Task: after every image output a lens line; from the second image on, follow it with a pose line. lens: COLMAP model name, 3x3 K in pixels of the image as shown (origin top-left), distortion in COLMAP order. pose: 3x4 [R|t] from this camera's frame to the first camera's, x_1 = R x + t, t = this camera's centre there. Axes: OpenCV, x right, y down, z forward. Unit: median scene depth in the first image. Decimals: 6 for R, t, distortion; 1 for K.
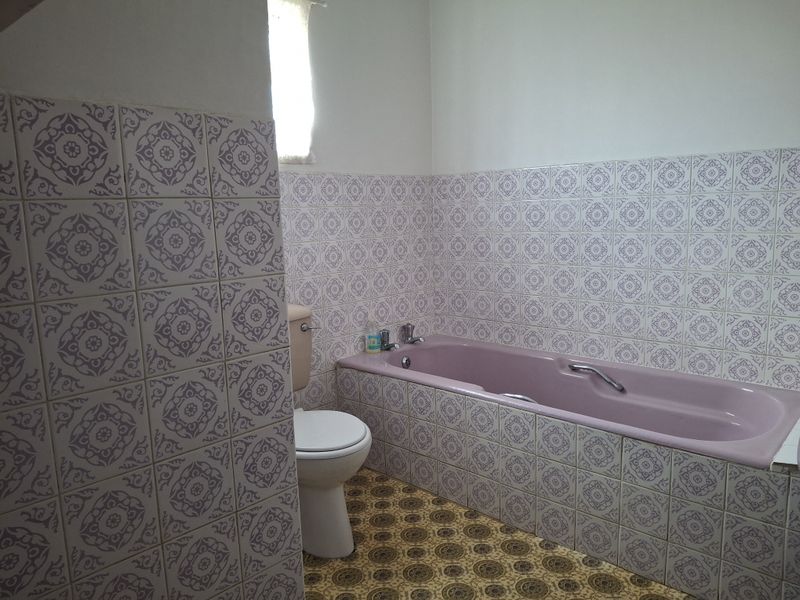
lens RADIAL K [[594.7, 0, 398.7], [0, 594.7, 300.6], [0, 0, 1]] dist [0.131878, -0.275399]
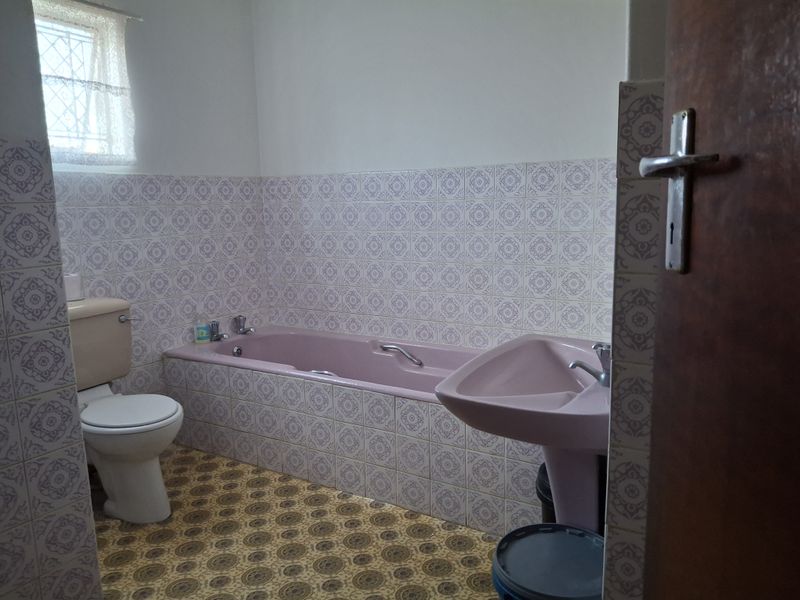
lens RADIAL K [[594.7, 0, 398.7], [0, 594.7, 300.6], [0, 0, 1]] dist [0.131878, -0.275399]
pose [[0.978862, -0.023900, 0.203119, 0.101556], [0.023104, 0.999713, 0.006287, 0.015869], [-0.203211, -0.001462, 0.979134, -0.146900]]
